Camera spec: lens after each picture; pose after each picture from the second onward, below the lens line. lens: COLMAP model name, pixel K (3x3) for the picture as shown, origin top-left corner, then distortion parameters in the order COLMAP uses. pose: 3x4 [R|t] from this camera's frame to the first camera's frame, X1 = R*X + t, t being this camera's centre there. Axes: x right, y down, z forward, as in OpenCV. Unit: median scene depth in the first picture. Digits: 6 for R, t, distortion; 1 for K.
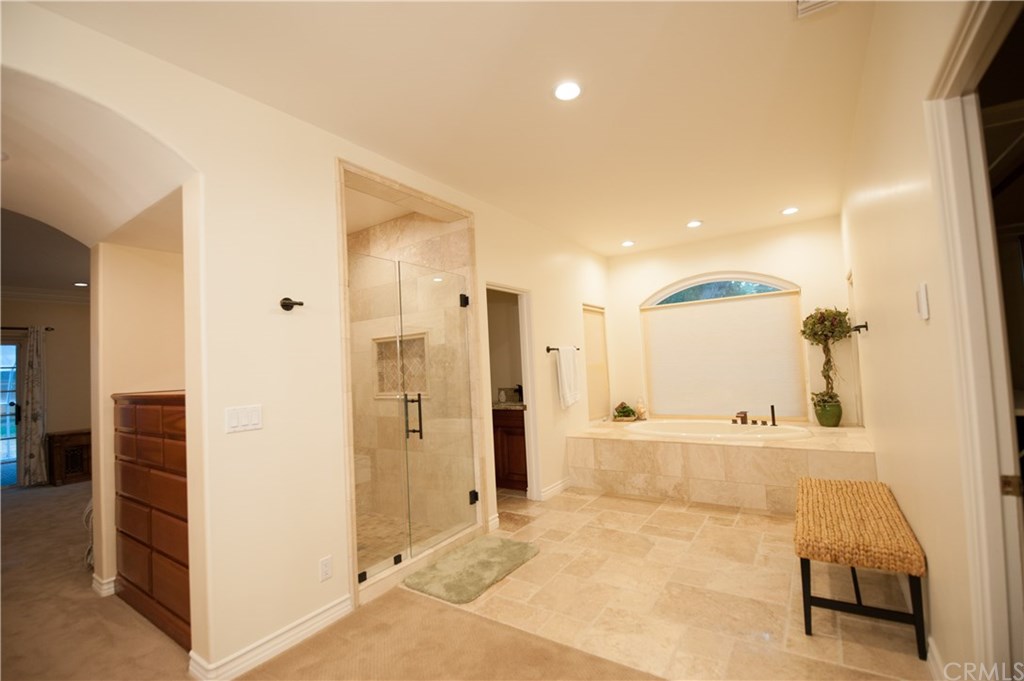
lens RADIAL K [[445.9, 0, 510.7], [0, 445.9, 343.6], [0, 0, 1]] dist [-0.013991, -0.002168]
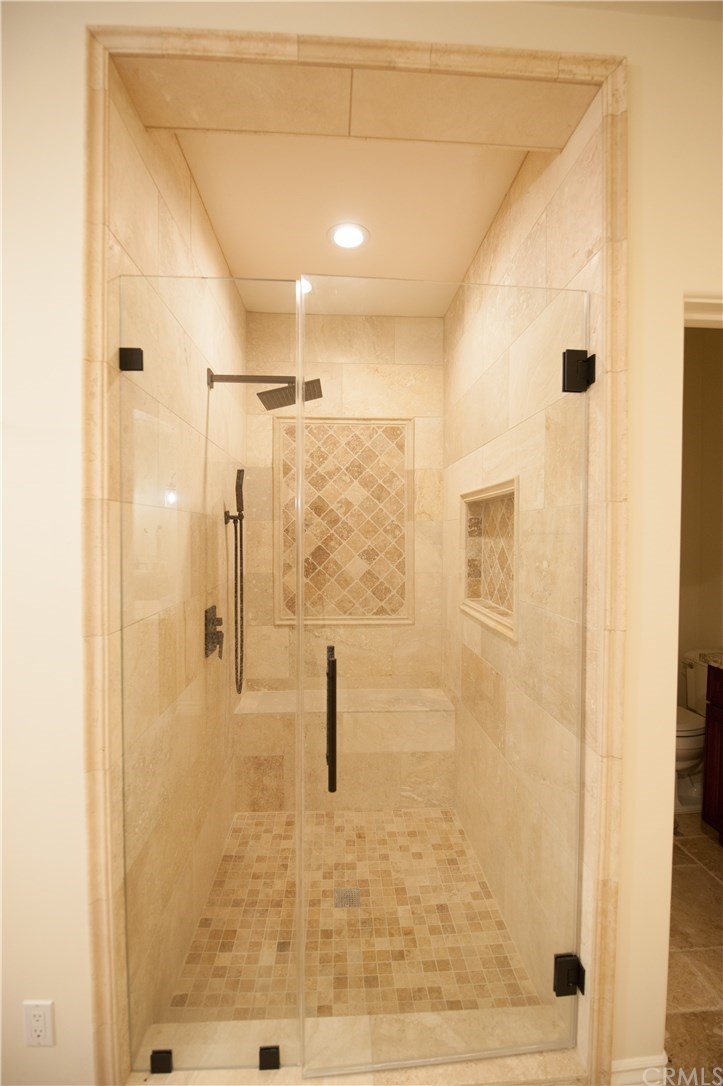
lens RADIAL K [[472.9, 0, 361.4], [0, 472.9, 543.8], [0, 0, 1]] dist [-0.013991, -0.002168]
pose [[0.606093, 0.071083, -0.792211, 0.072324], [0.007891, 0.995412, 0.095353, -0.008586], [0.795354, -0.064044, 0.602752, 0.669611]]
